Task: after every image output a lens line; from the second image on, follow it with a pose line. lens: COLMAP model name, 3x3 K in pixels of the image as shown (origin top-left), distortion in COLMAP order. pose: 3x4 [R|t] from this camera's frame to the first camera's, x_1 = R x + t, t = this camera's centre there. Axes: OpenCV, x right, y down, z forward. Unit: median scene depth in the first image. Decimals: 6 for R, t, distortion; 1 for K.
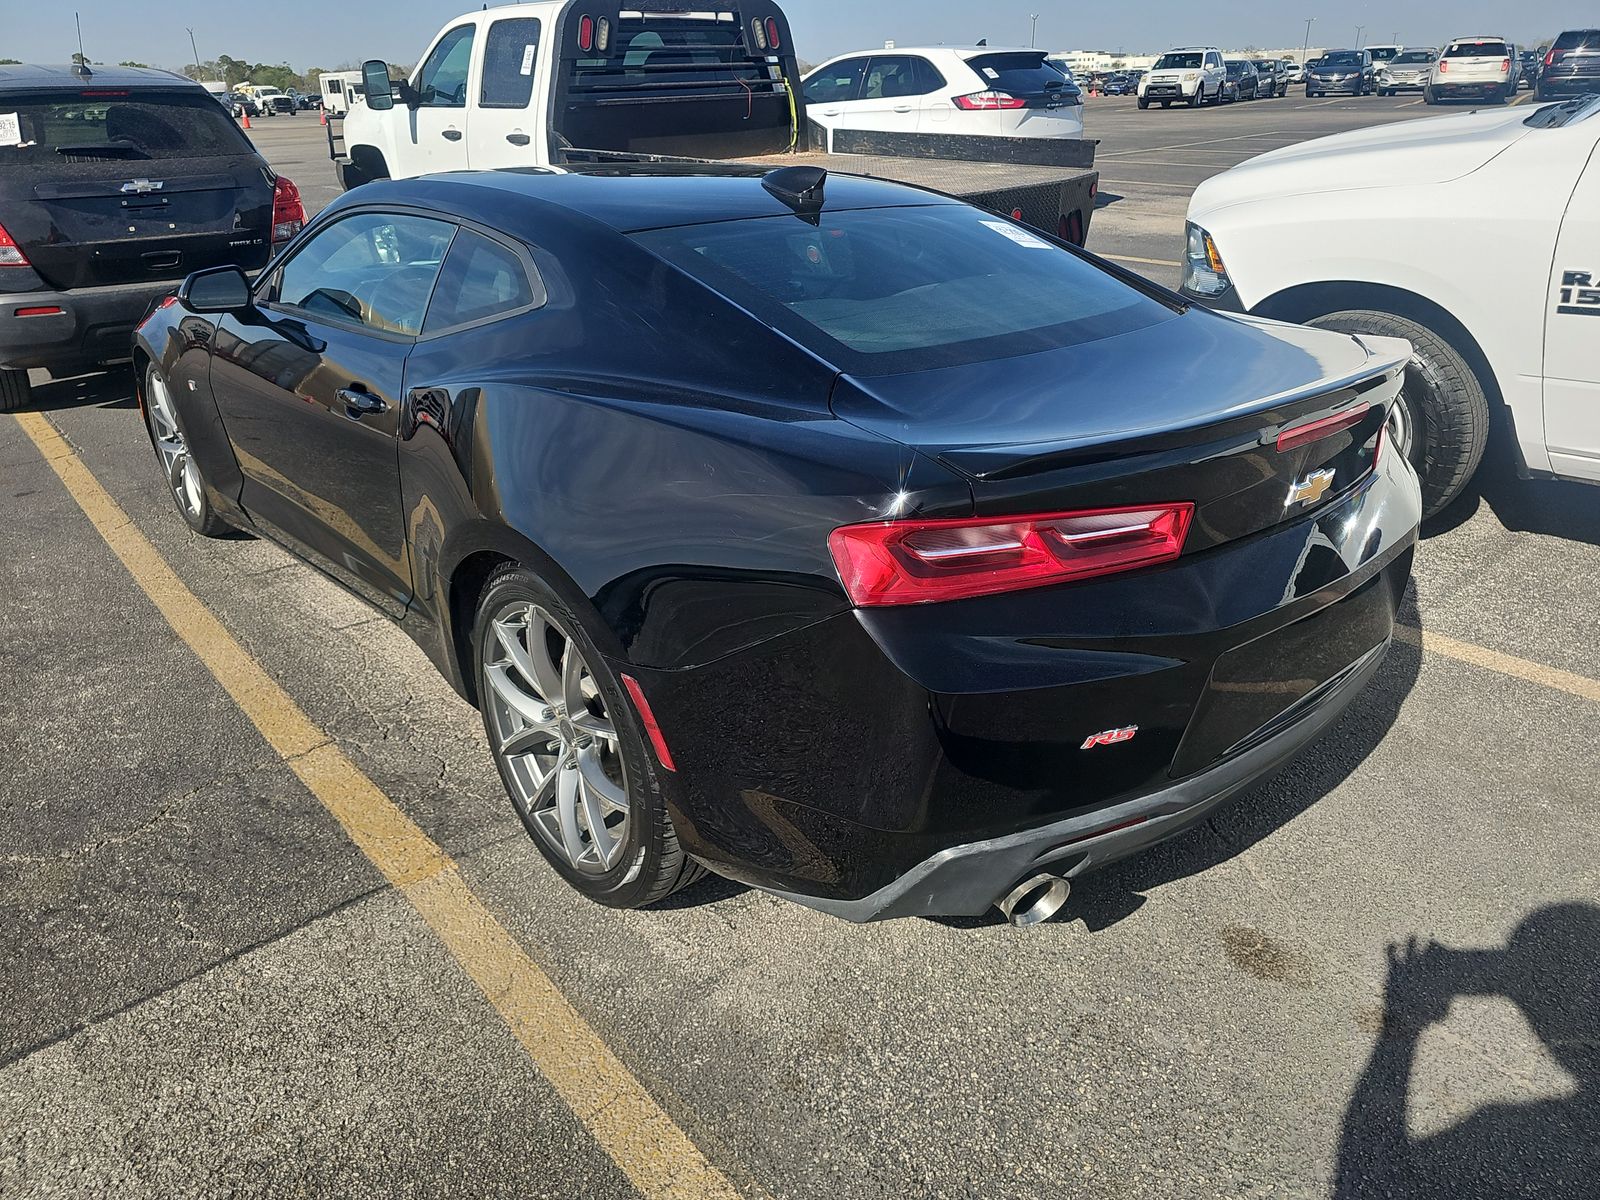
lens RADIAL K [[1066.5, 0, 800.0], [0, 1066.5, 588.6], [0, 0, 1]] dist [0.039824, -0.038310]
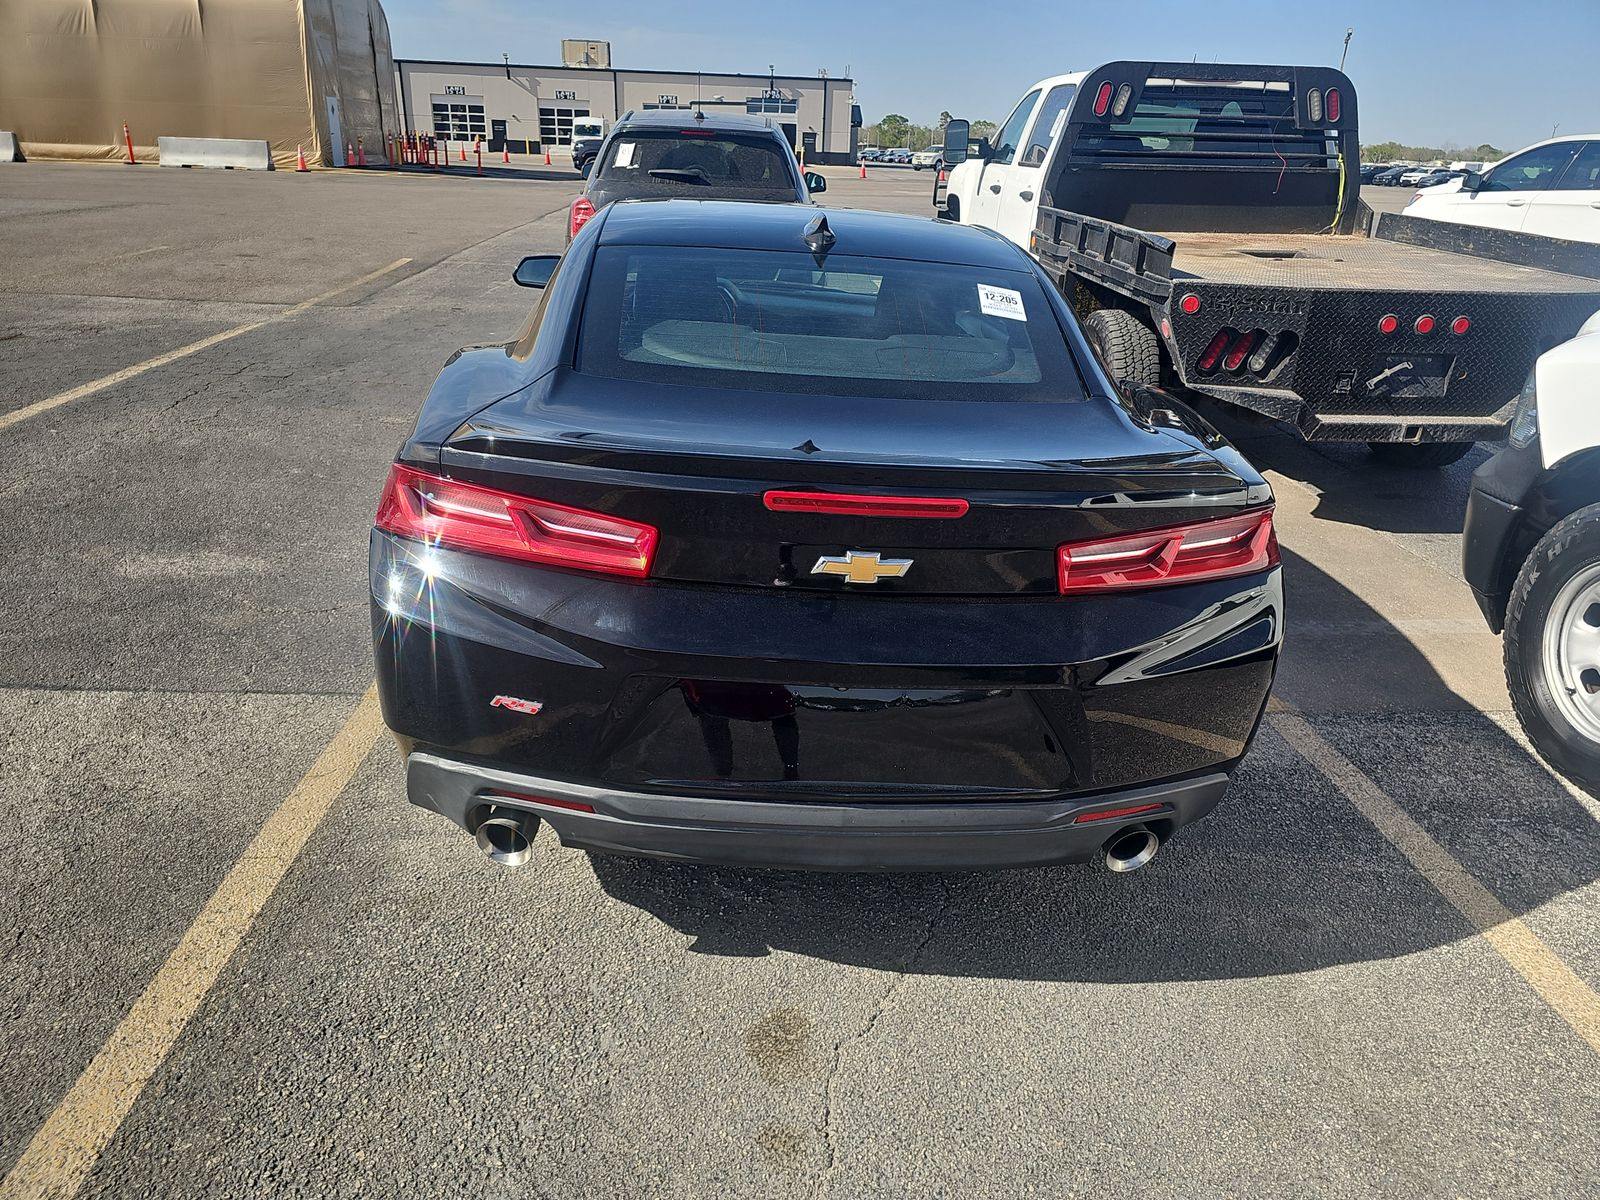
lens RADIAL K [[1066.5, 0, 807.3], [0, 1066.5, 606.6], [0, 0, 1]] dist [0.039824, -0.038310]
pose [[0.790326, 0.286691, -0.541473, 0.240287], [-0.307133, 0.950090, 0.054751, -0.024417], [0.530145, 0.123033, 0.838934, 0.046815]]
